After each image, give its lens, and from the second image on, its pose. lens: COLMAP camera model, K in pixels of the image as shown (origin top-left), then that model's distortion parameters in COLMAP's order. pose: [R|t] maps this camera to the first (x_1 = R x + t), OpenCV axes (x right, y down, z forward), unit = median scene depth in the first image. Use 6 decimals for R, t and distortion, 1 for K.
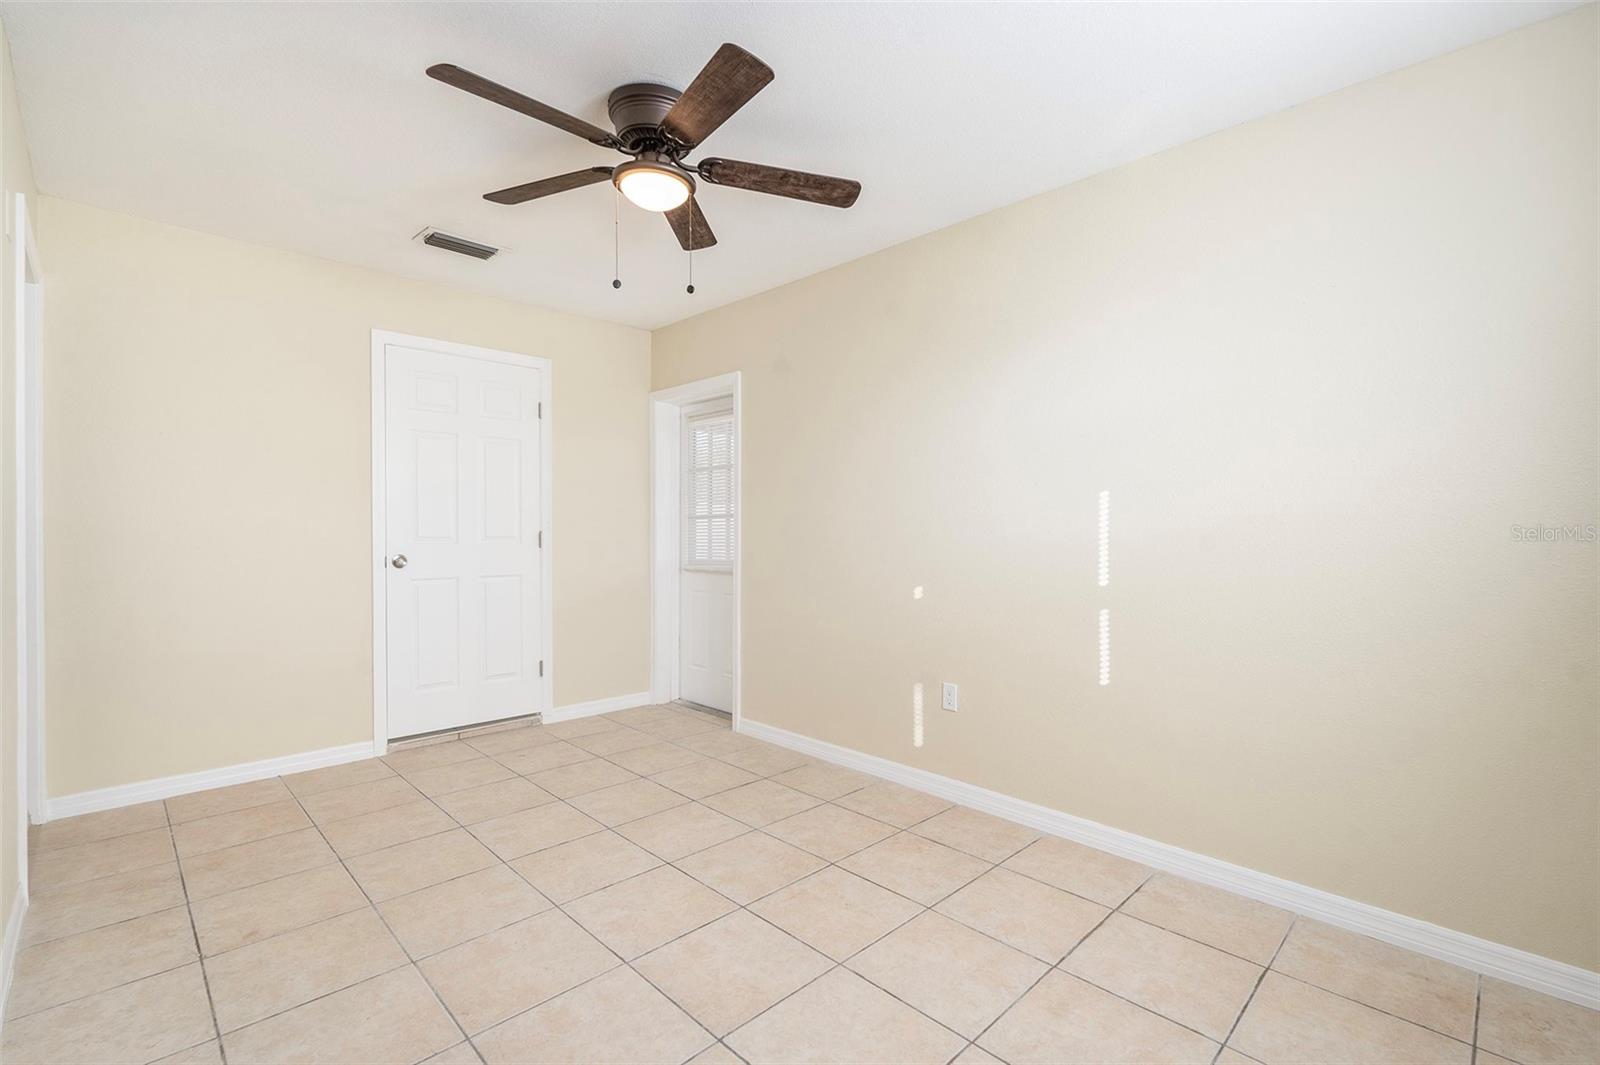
lens RADIAL K [[707.4, 0, 800.0], [0, 707.4, 532.5], [0, 0, 1]] dist [0.000209, -0.000028]
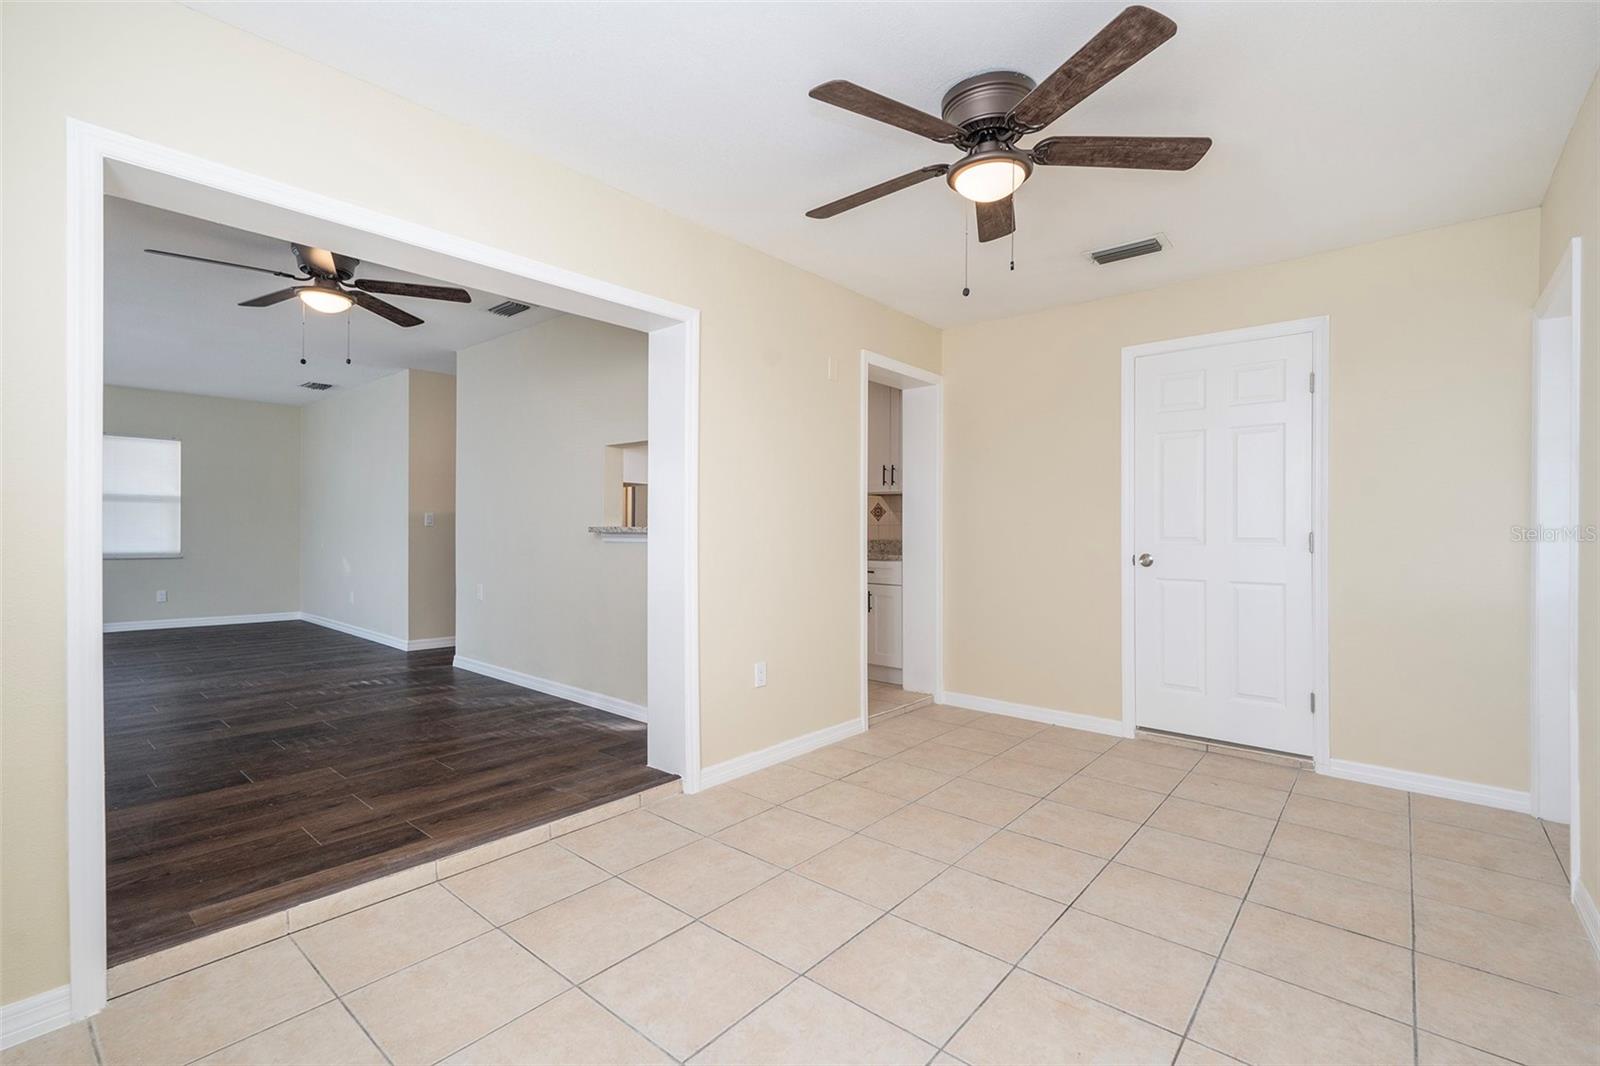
lens RADIAL K [[720.7, 0, 800.0], [0, 720.7, 533.0], [0, 0, 1]] dist [-0.000066, -0.000009]
pose [[0.085553, 0.004421, -0.996324, 0.467346], [-0.008757, 0.999955, 0.003685, 0.001324], [0.996295, 0.008410, 0.085588, 0.403125]]
